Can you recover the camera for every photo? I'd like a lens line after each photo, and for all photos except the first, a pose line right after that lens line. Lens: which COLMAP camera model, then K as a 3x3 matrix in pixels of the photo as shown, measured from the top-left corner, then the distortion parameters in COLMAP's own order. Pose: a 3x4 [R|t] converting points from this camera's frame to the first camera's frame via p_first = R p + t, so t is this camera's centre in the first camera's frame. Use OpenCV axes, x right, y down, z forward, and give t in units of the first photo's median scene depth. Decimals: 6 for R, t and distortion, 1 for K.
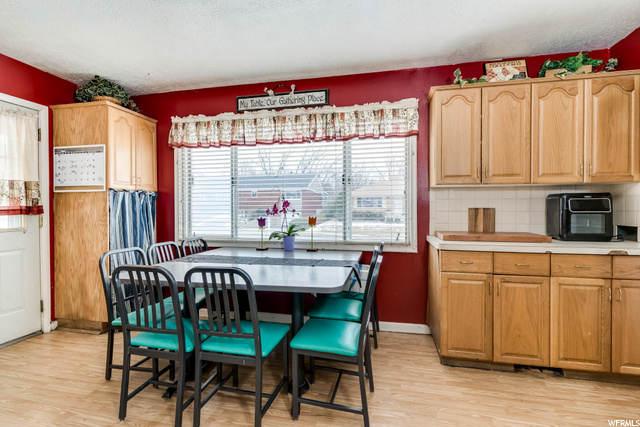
lens RADIAL K [[307.8, 0, 318.4], [0, 307.8, 210.7], [0, 0, 1]] dist [-0.014355, 0.000291]
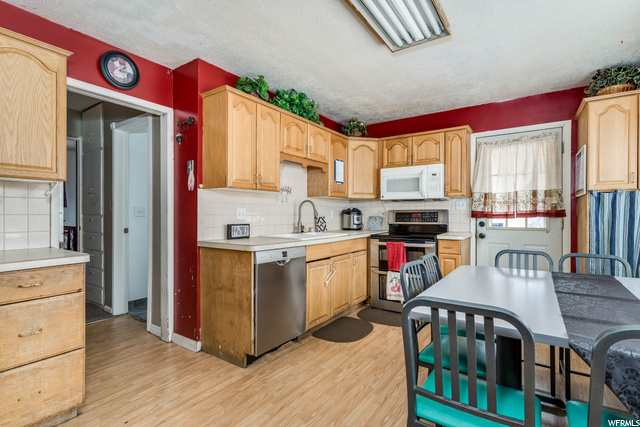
lens RADIAL K [[307.8, 0, 318.4], [0, 307.8, 210.7], [0, 0, 1]] dist [-0.014355, 0.000291]
pose [[-0.363401, -0.001334, -0.931632, 0.473104], [-0.011153, 0.999934, 0.002919, -0.006319], [0.931566, 0.011451, -0.363392, 0.568561]]
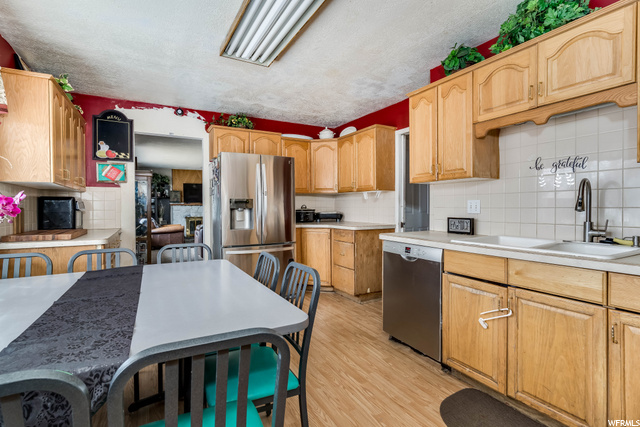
lens RADIAL K [[307.8, 0, 318.4], [0, 307.8, 210.7], [0, 0, 1]] dist [-0.014355, 0.000291]
pose [[-0.668886, 0.001843, 0.743363, -0.138220], [0.015827, 0.999806, 0.011763, -0.000900], [-0.743196, 0.019633, -0.668785, 0.723010]]
